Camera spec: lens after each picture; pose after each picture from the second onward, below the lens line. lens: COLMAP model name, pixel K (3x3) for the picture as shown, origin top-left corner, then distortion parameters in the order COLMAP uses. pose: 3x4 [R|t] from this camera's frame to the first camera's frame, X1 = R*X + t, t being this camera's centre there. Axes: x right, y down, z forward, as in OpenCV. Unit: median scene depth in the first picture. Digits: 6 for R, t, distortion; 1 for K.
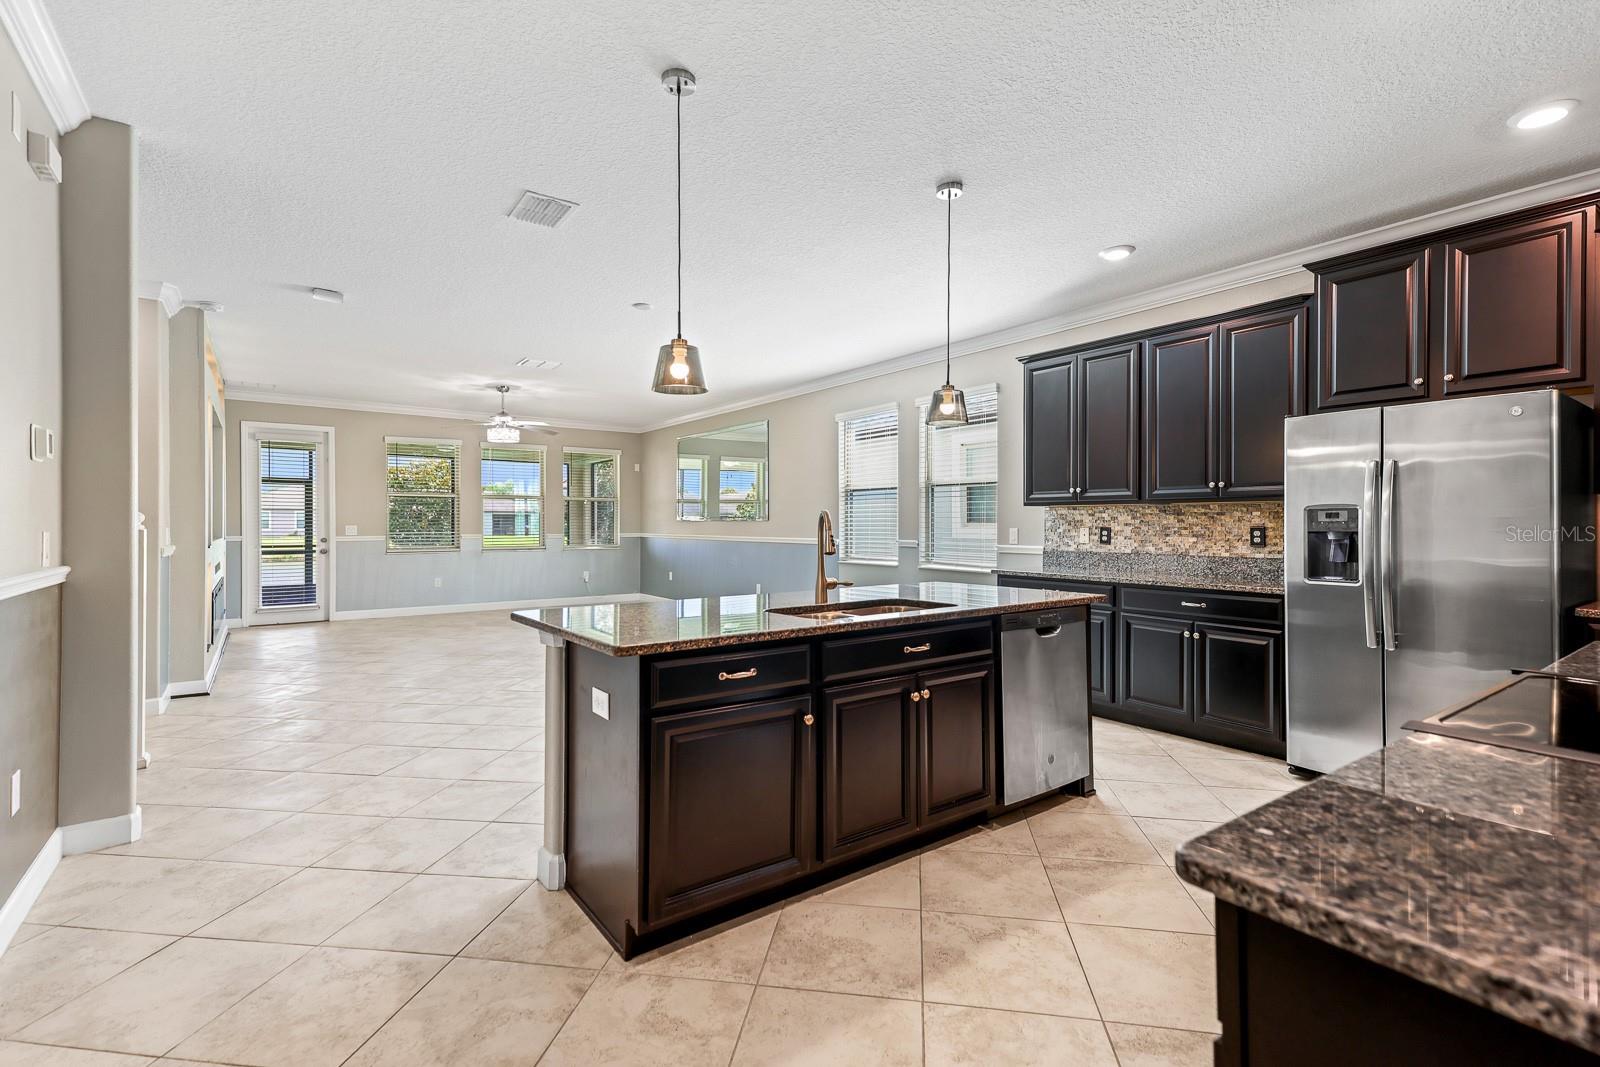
lens RADIAL K [[734.0, 0, 838.0], [0, 734.0, 519.4], [0, 0, 1]] dist [0.001364, 0.000982]
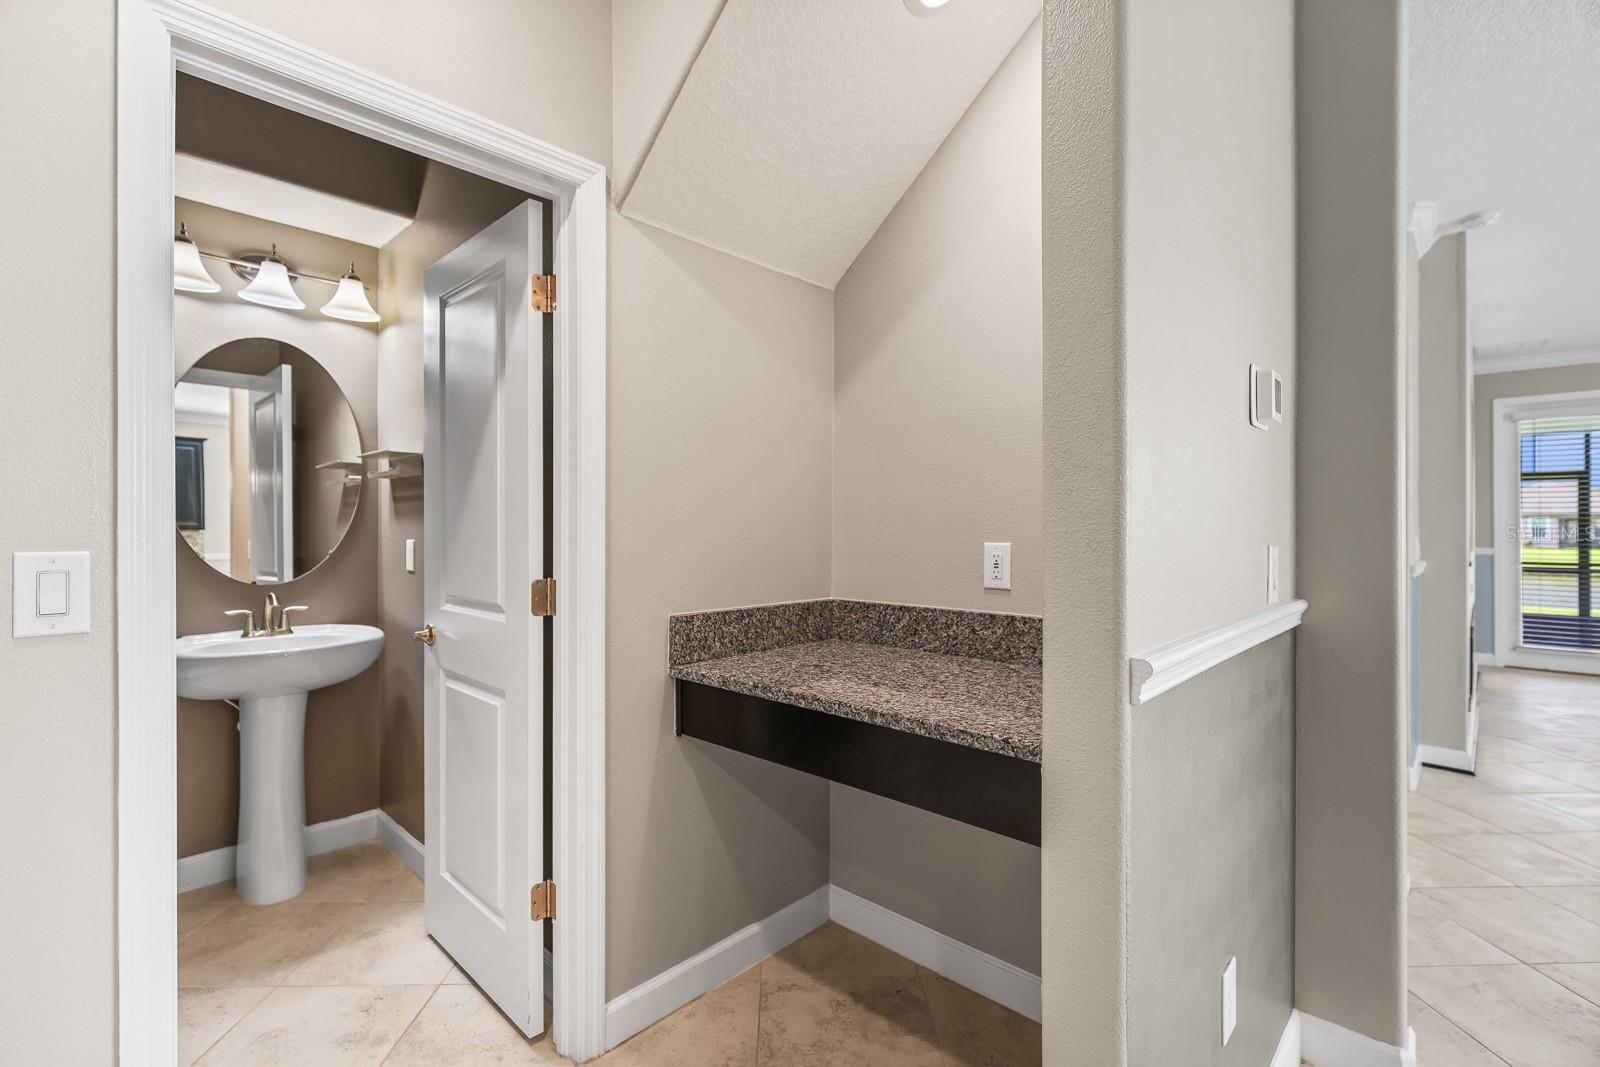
lens RADIAL K [[734.0, 0, 794.1], [0, 734.0, 527.9], [0, 0, 1]] dist [0.001364, 0.000982]
pose [[0.153085, -0.002124, -0.988211, -0.248162], [0.002435, 0.999995, -0.001772, 0.001193], [0.988210, -0.002135, 0.153090, 0.238533]]
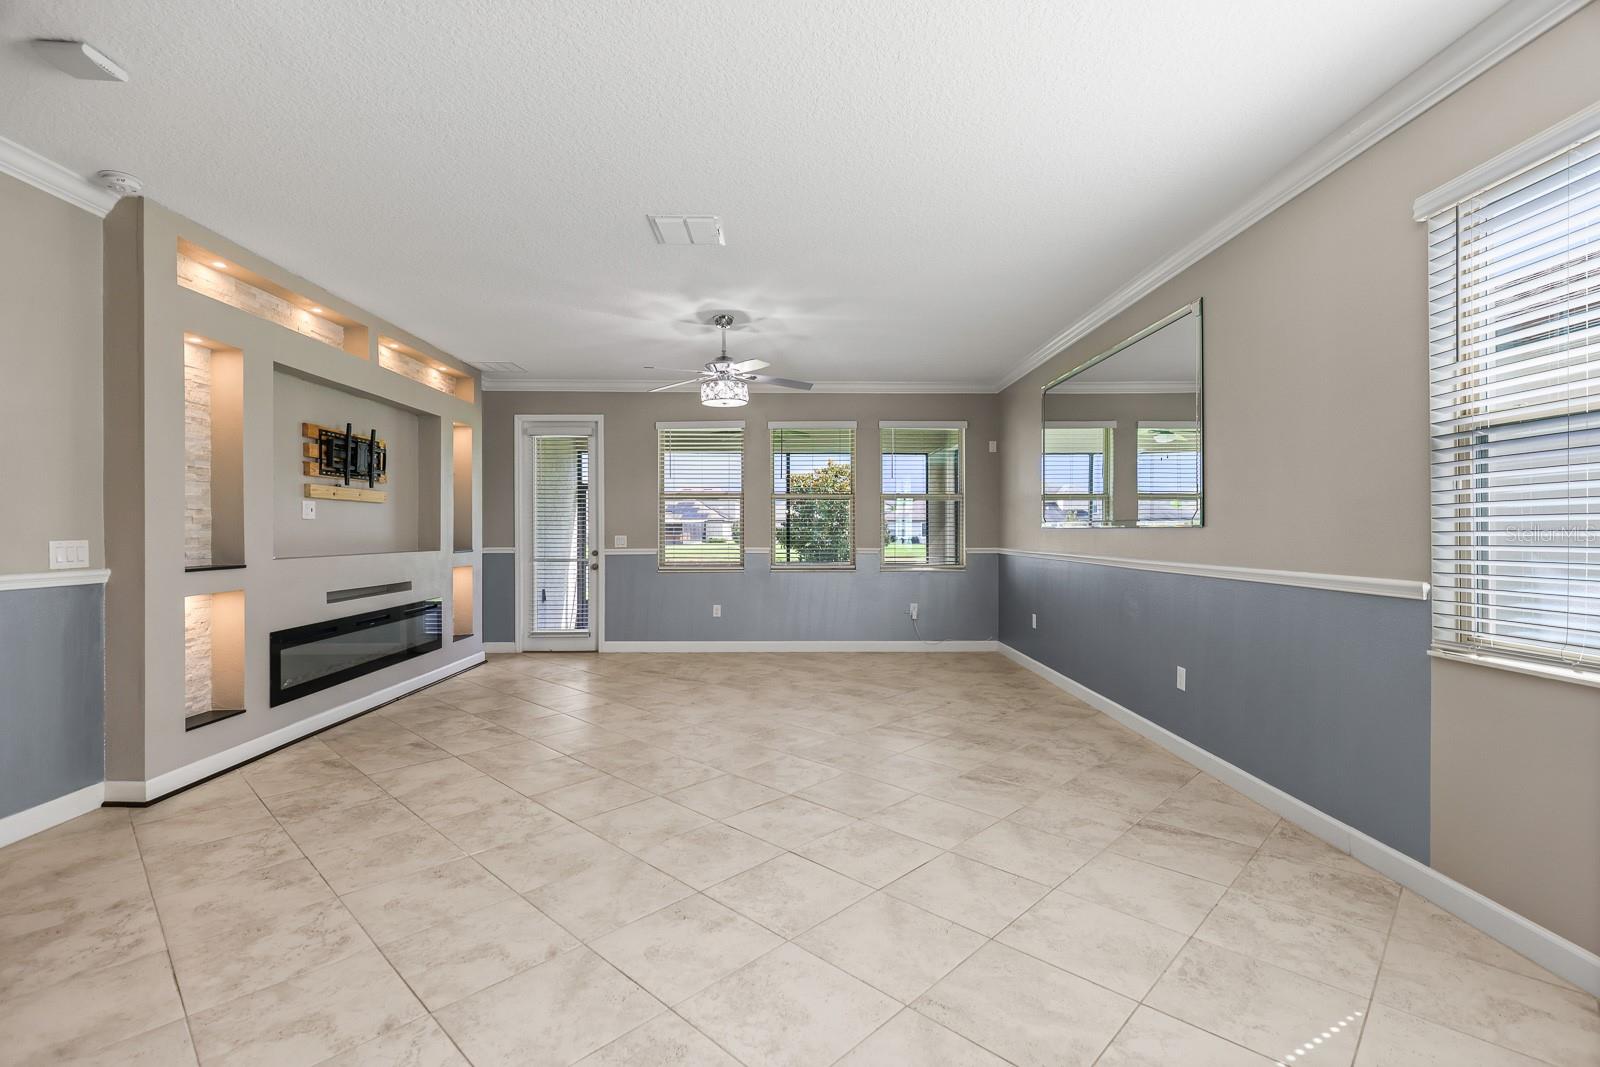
lens RADIAL K [[734.0, 0, 803.3], [0, 734.0, 522.6], [0, 0, 1]] dist [0.001364, 0.000982]
pose [[0.796886, -0.008037, -0.604076, -0.031399], [0.003876, 0.999959, -0.008190, 0.002399], [0.604117, 0.004185, 0.796885, 0.800032]]
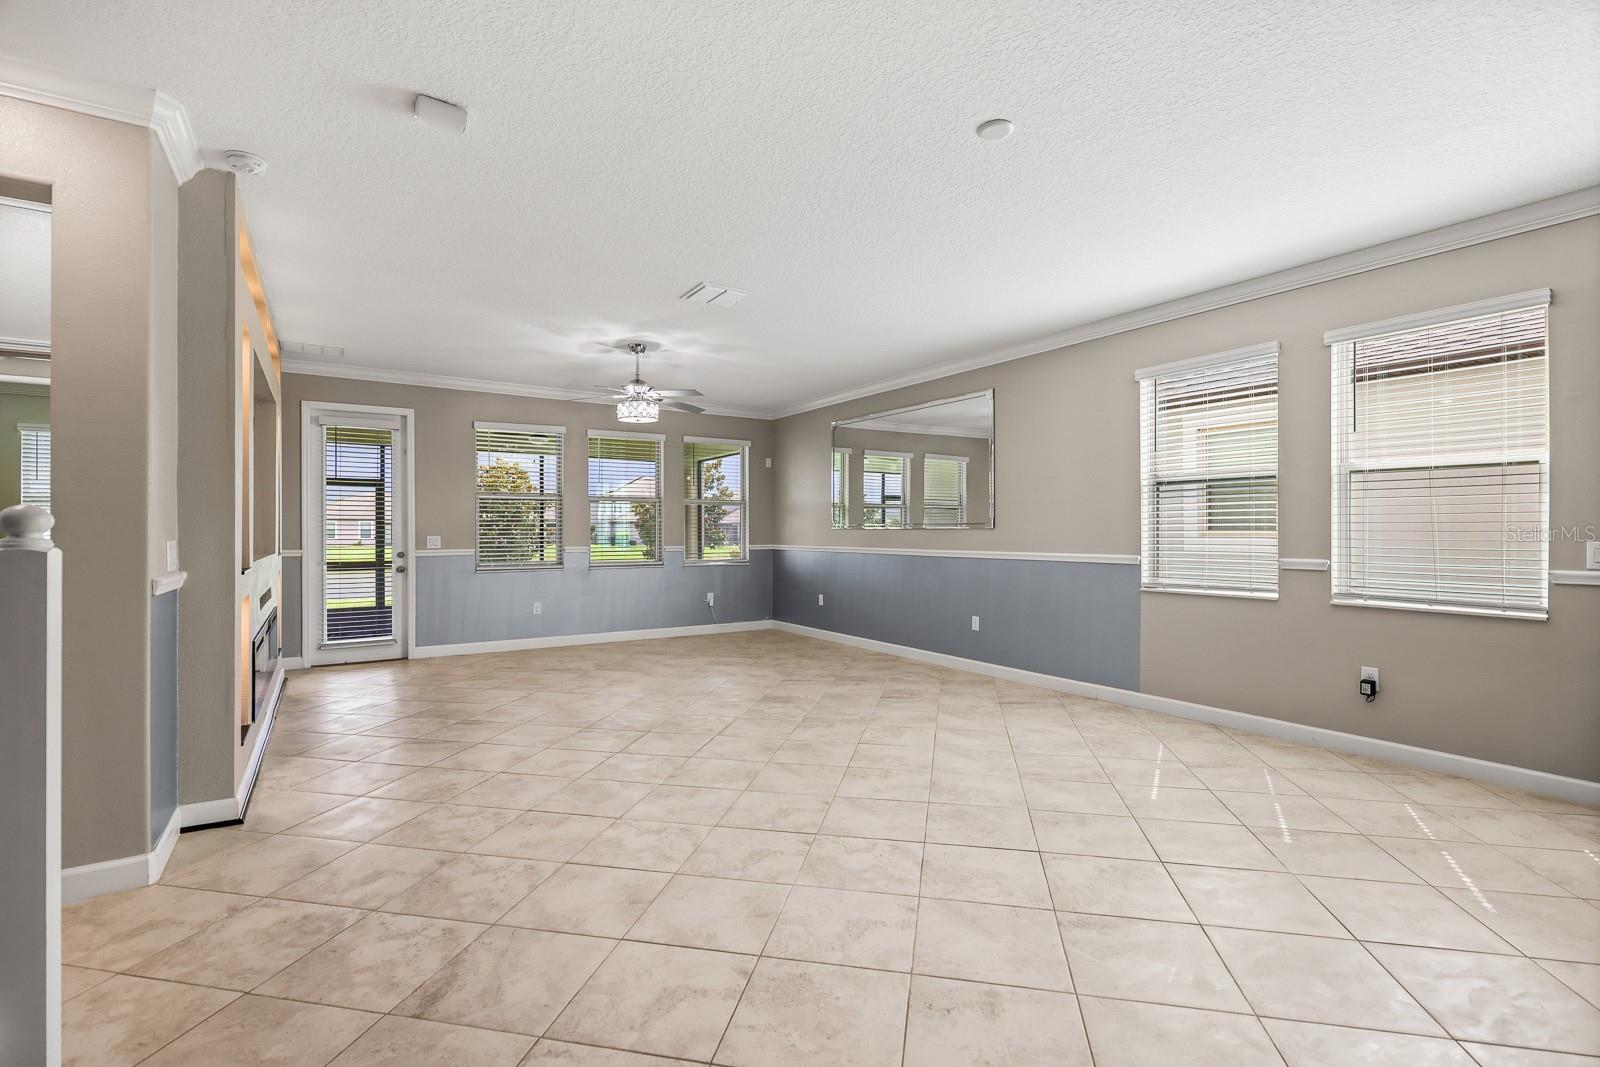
lens RADIAL K [[734.0, 0, 811.0], [0, 734.0, 526.1], [0, 0, 1]] dist [0.001364, 0.000982]
pose [[0.996617, -0.002373, -0.082156, -0.336049], [0.002124, 0.999993, -0.003114, 0.001590], [0.082163, 0.002929, 0.996615, 0.429835]]
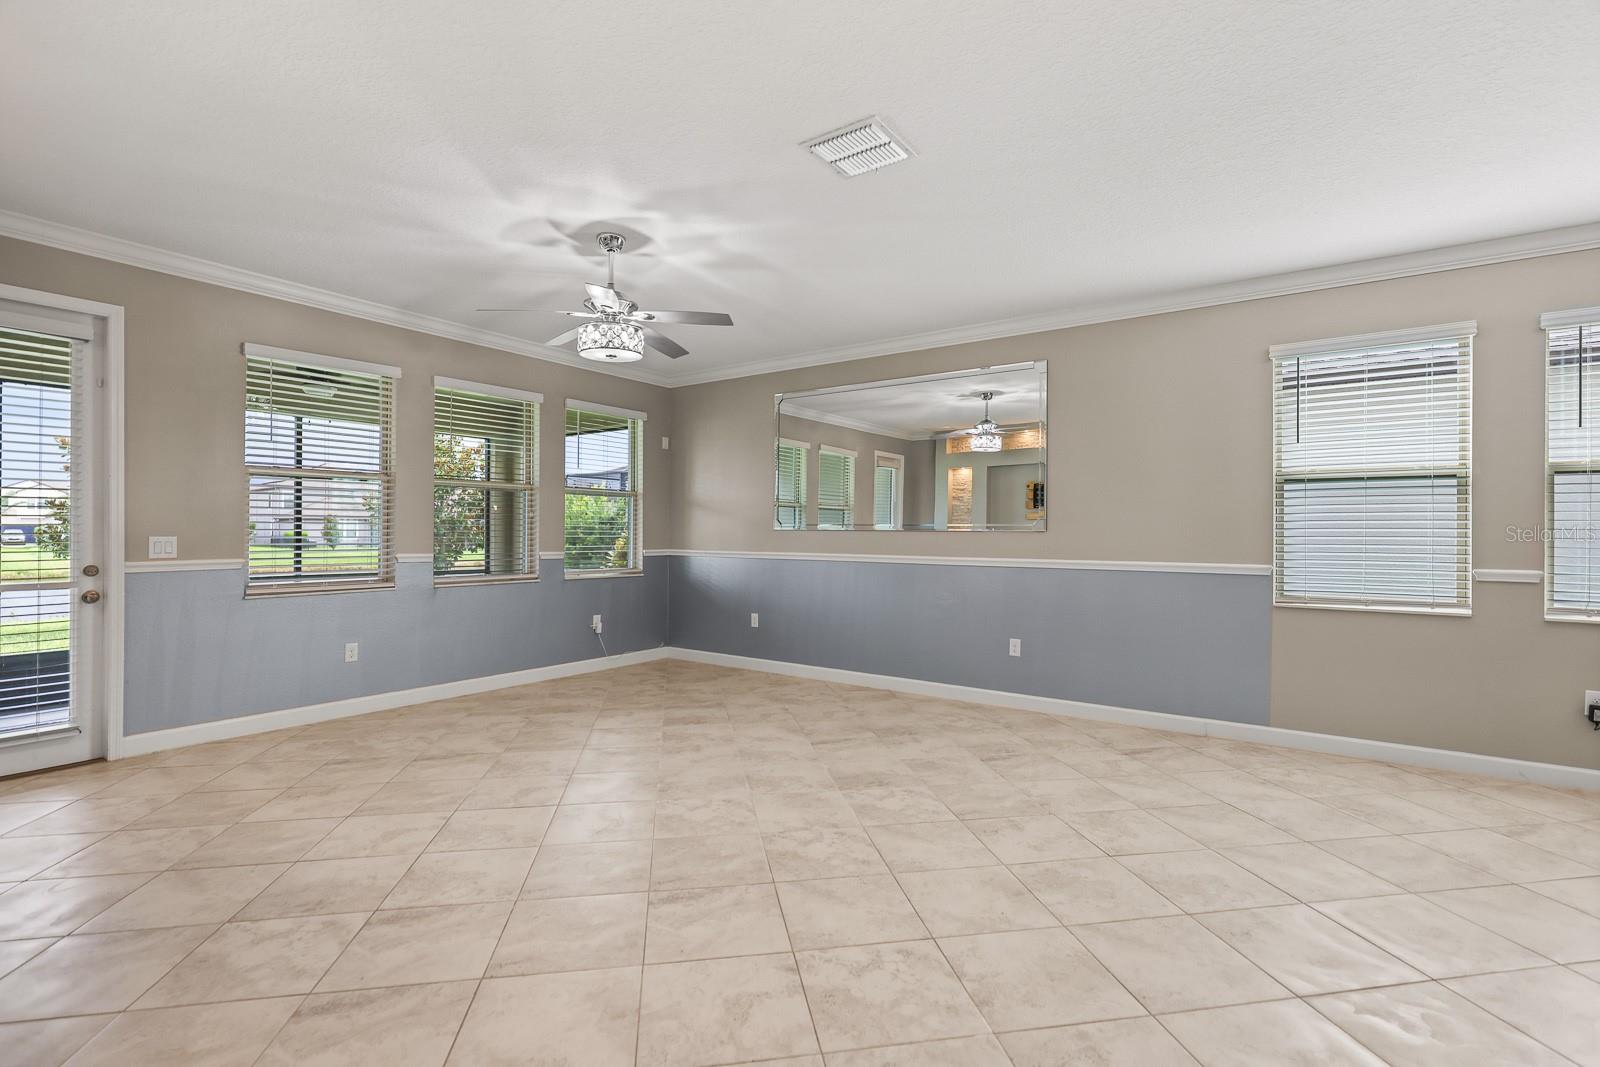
lens RADIAL K [[734.0, 0, 810.3], [0, 734.0, 532.3], [0, 0, 1]] dist [0.001364, 0.000982]
pose [[0.957516, 0.006106, 0.288316, -0.697871], [-0.007167, 0.999971, 0.002627, 0.002840], [-0.288292, -0.004582, 0.957532, 0.776843]]
